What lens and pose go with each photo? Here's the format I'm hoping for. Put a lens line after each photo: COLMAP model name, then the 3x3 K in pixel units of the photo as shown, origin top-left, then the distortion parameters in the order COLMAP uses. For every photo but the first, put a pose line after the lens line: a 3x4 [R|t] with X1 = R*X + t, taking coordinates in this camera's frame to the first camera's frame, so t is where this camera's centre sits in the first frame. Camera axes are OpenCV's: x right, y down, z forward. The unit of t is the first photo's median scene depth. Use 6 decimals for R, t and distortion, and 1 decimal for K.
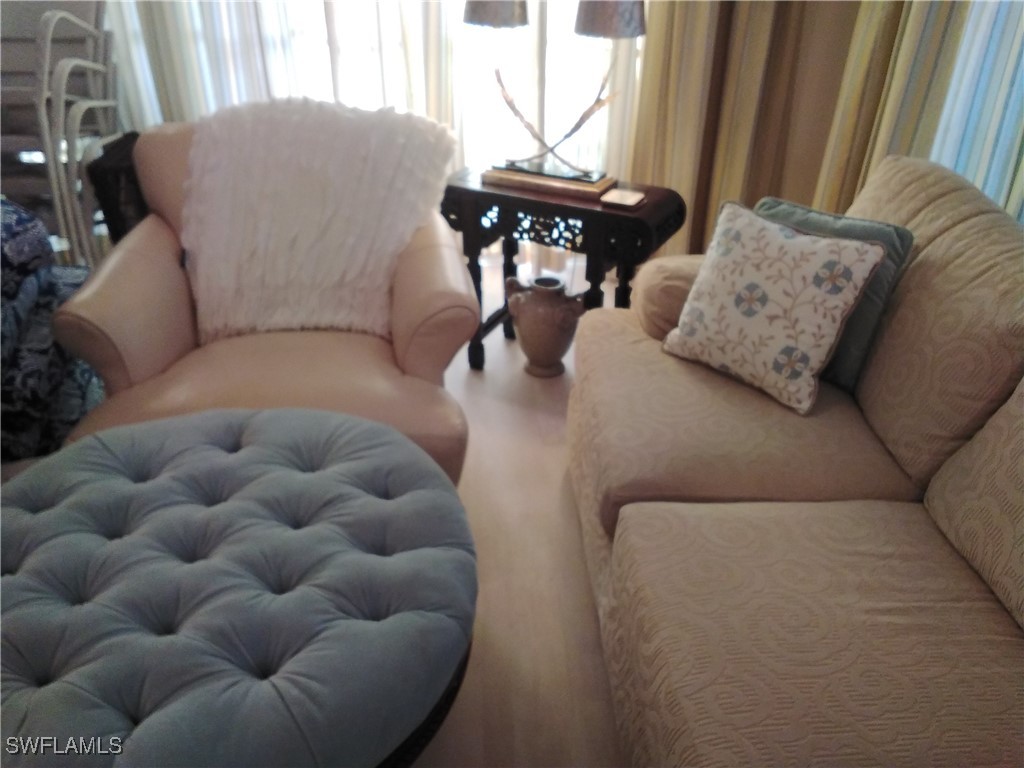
lens RADIAL K [[801.9, 0, 511.3], [0, 801.9, 383.9], [0, 0, 1]] dist [0.000580, -0.000096]
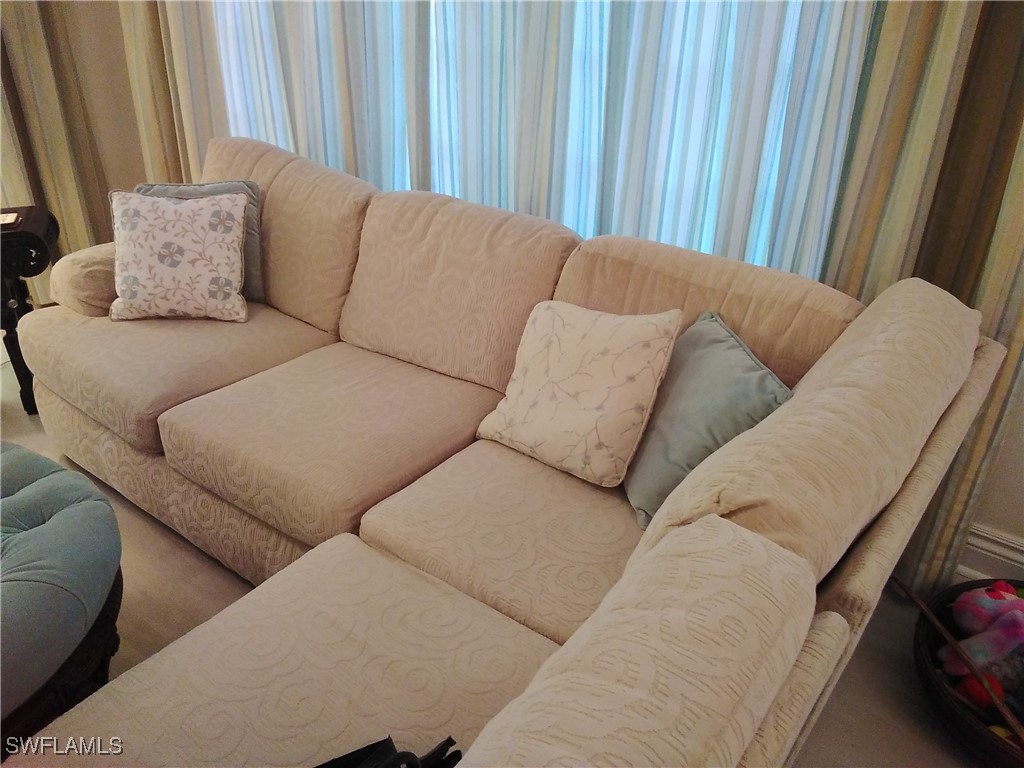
lens RADIAL K [[801.9, 0, 511.3], [0, 801.9, 384.8], [0, 0, 1]] dist [0.000580, -0.000096]
pose [[0.651009, -0.356802, 0.669985, -0.292561], [0.378177, 0.917754, 0.121286, 0.142236], [-0.658156, 0.174415, 0.732400, -0.283362]]
